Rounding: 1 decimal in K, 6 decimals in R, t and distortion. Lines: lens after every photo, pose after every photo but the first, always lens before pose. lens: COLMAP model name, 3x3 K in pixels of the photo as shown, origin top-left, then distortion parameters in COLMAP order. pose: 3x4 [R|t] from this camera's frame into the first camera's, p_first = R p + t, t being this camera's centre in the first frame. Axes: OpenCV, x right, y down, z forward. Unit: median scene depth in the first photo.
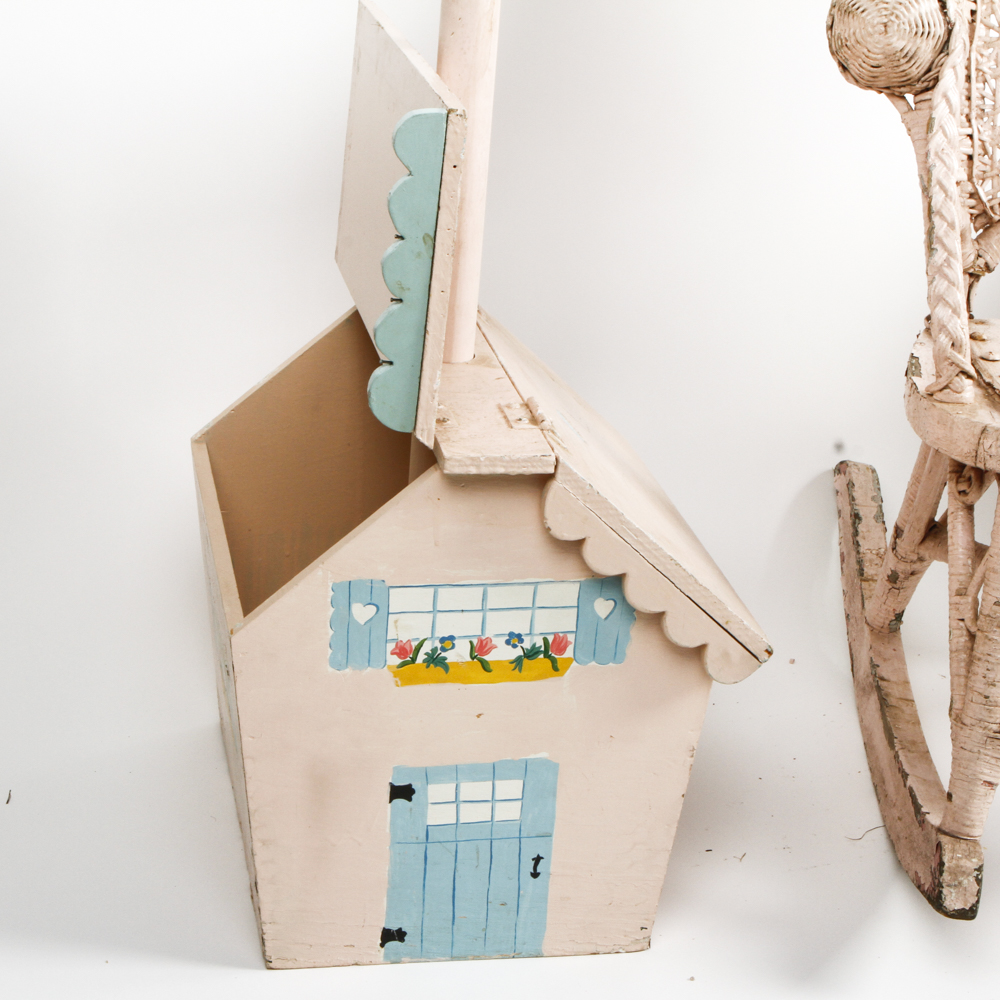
lens RADIAL K [[2155.1, 0, 454.2], [0, 2155.1, 509.0], [0, 0, 1]] dist [-0.088839, 0.000000]
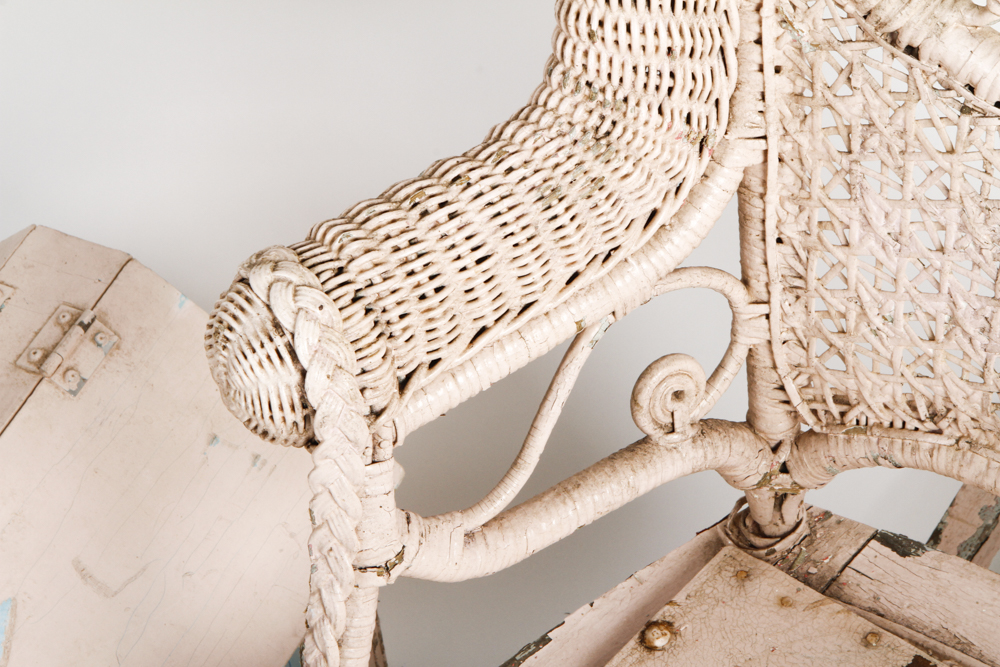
lens RADIAL K [[2709.2, 0, 502.2], [0, 2709.2, 329.0], [0, 0, 1]] dist [0.138048, 0.000000]
pose [[0.772580, 0.350316, -0.529526, 0.705685], [-0.026626, 0.851151, 0.524245, -0.682502], [0.634358, -0.390923, 0.666910, 0.517544]]
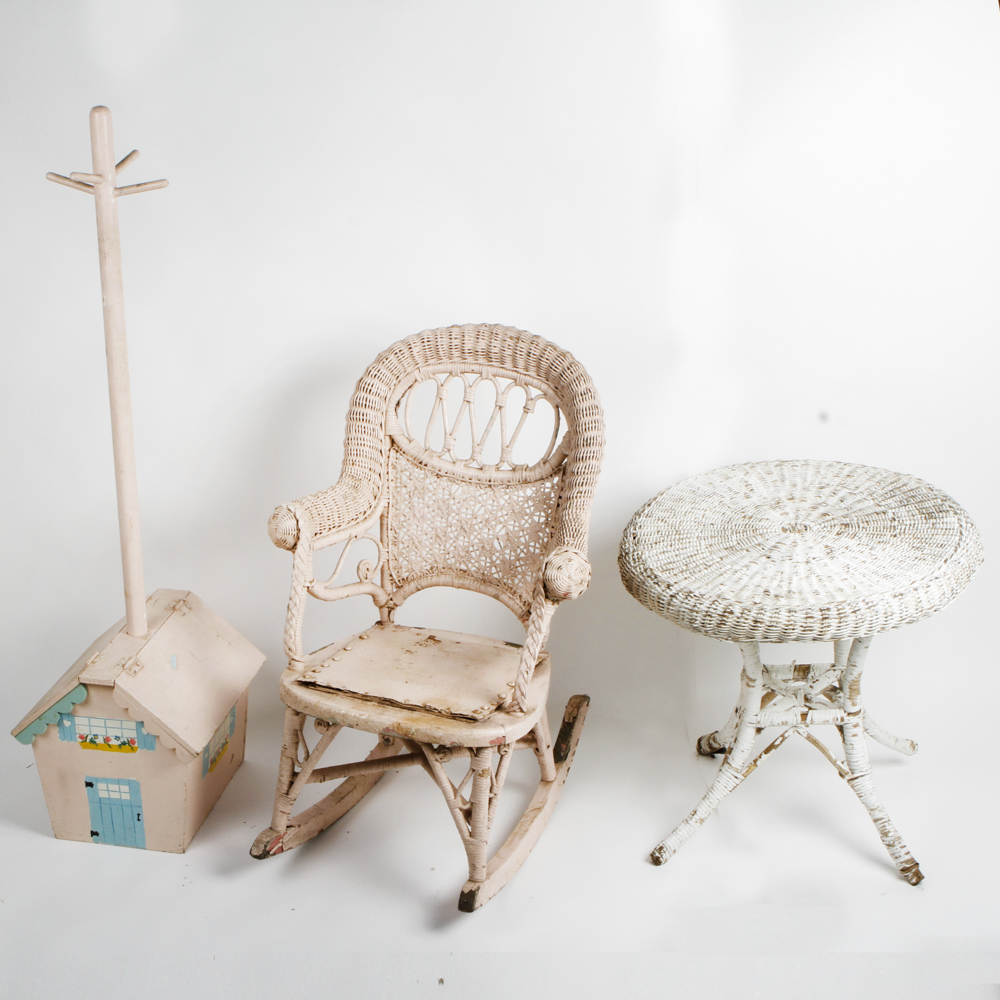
lens RADIAL K [[1615.0, 0, 456.5], [0, 1615.0, 510.3], [0, 0, 1]] dist [-0.108692, 0.000000]
pose [[0.928736, 0.073397, -0.363403, 1.171126], [-0.077652, 0.996976, 0.002910, -0.277537], [0.362518, 0.025516, 0.931628, -0.832595]]
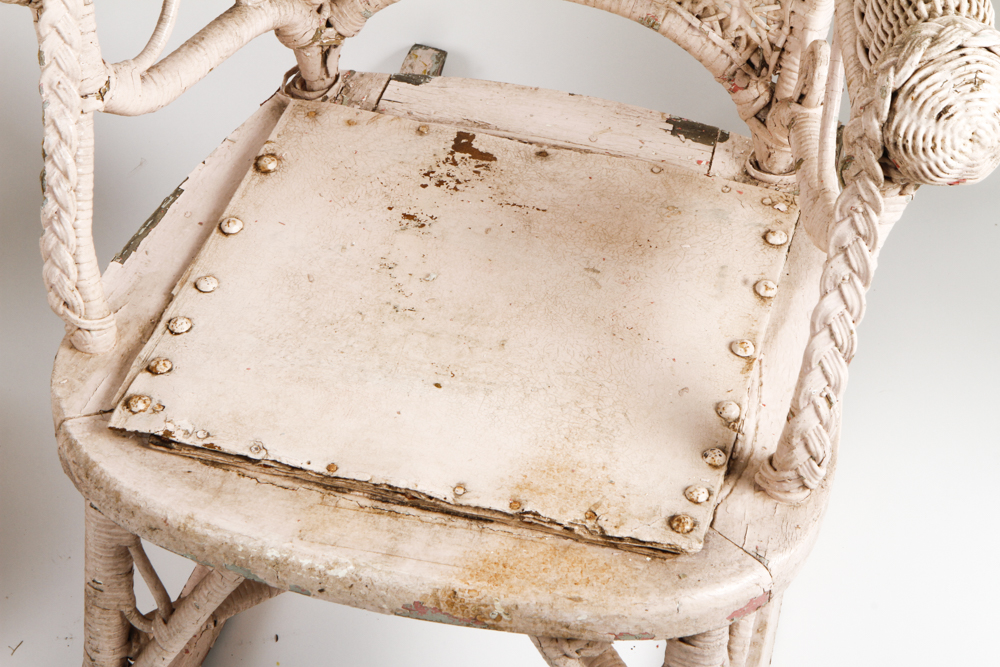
lens RADIAL K [[2562.7, 0, 514.8], [0, 2562.7, 304.6], [0, 0, 1]] dist [0.075917, 0.000000]
pose [[0.968832, 0.130243, -0.210714, 0.646572], [-0.019842, 0.888692, 0.458075, -0.575606], [0.246921, -0.439617, 0.863578, 0.129851]]
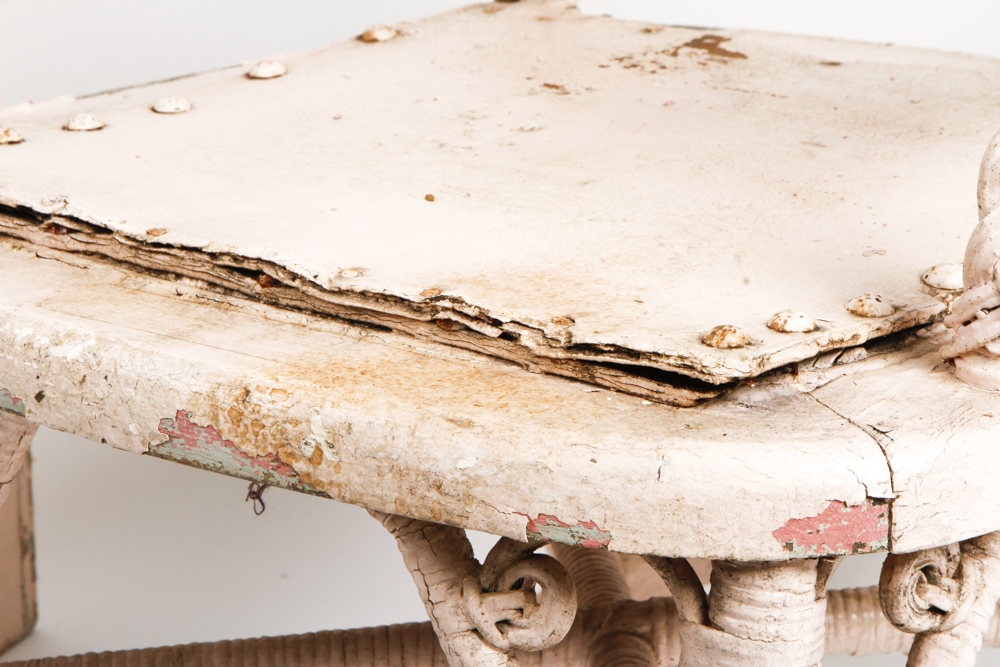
lens RADIAL K [[3055.7, 0, 510.5], [0, 3055.7, 326.2], [0, 0, 1]] dist [0.287211, 0.000000]
pose [[0.786988, 0.112116, -0.606696, 0.826691], [-0.099143, 0.993552, 0.055000, -0.062566], [0.608950, 0.016866, 0.793029, 0.503895]]
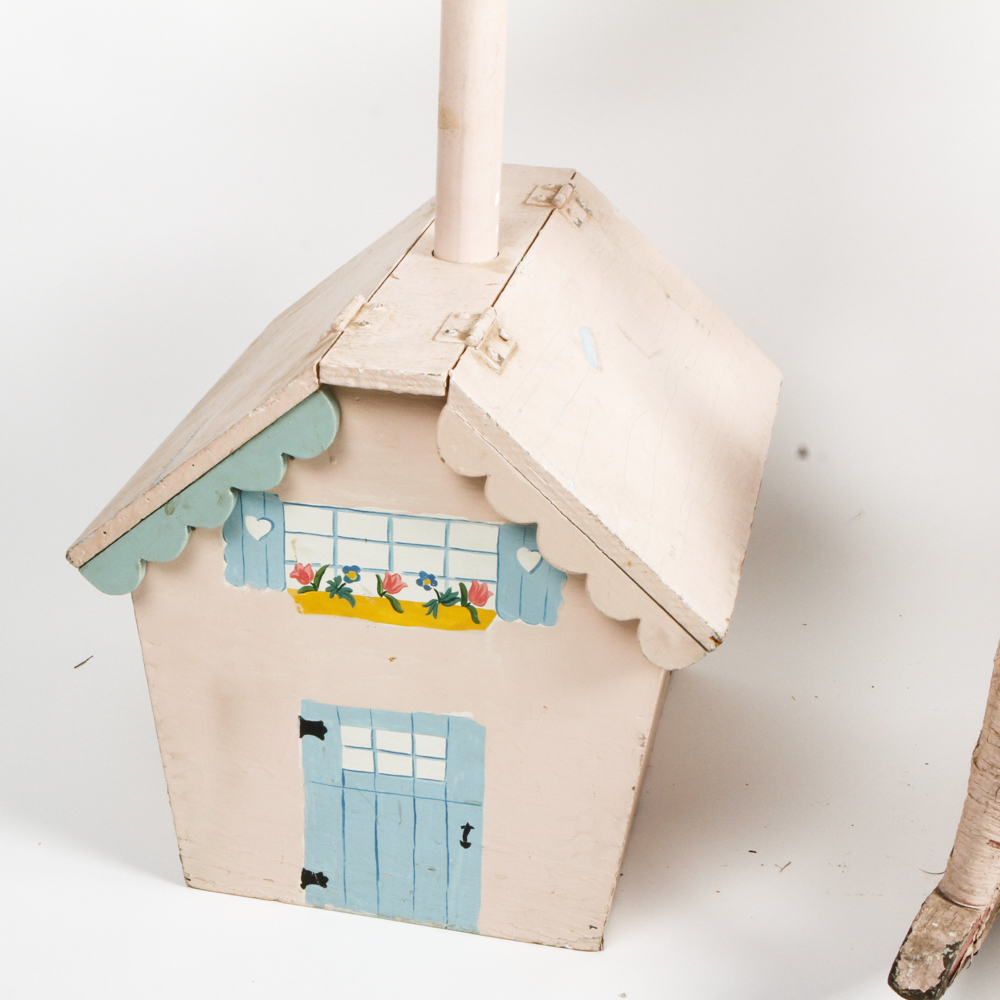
lens RADIAL K [[1957.0, 0, 436.0], [0, 1957.0, 528.1], [0, 0, 1]] dist [-0.085954, 0.000000]
pose [[0.918999, 0.136373, -0.369923, 0.309737], [-0.111237, 0.989840, 0.088562, -0.030442], [0.378242, -0.040240, 0.924832, 0.251855]]
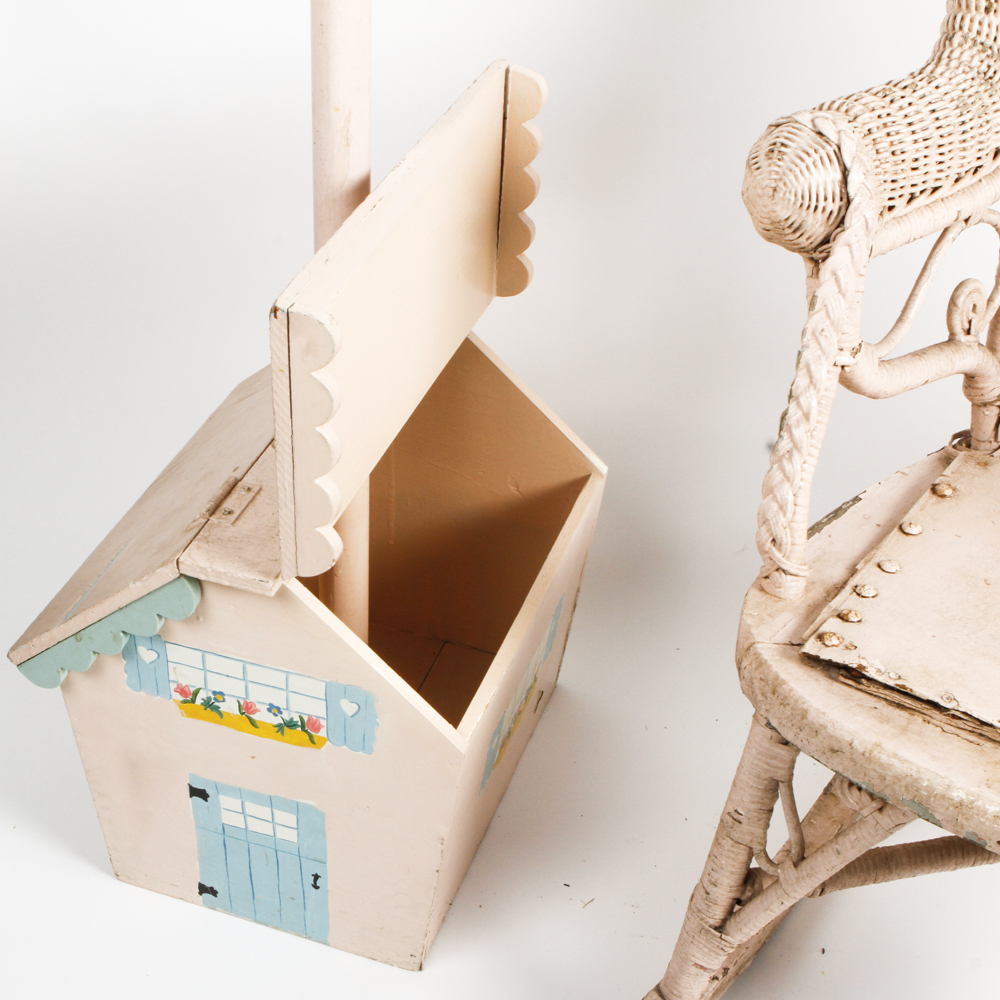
lens RADIAL K [[1745.6, 0, 402.5], [0, 1745.6, 533.3], [0, 0, 1]] dist [-0.088802, 0.000000]
pose [[0.856589, 0.265699, -0.442333, 0.437174], [-0.147398, 0.947514, 0.283708, -0.277179], [0.494498, -0.177822, 0.850794, 0.272294]]
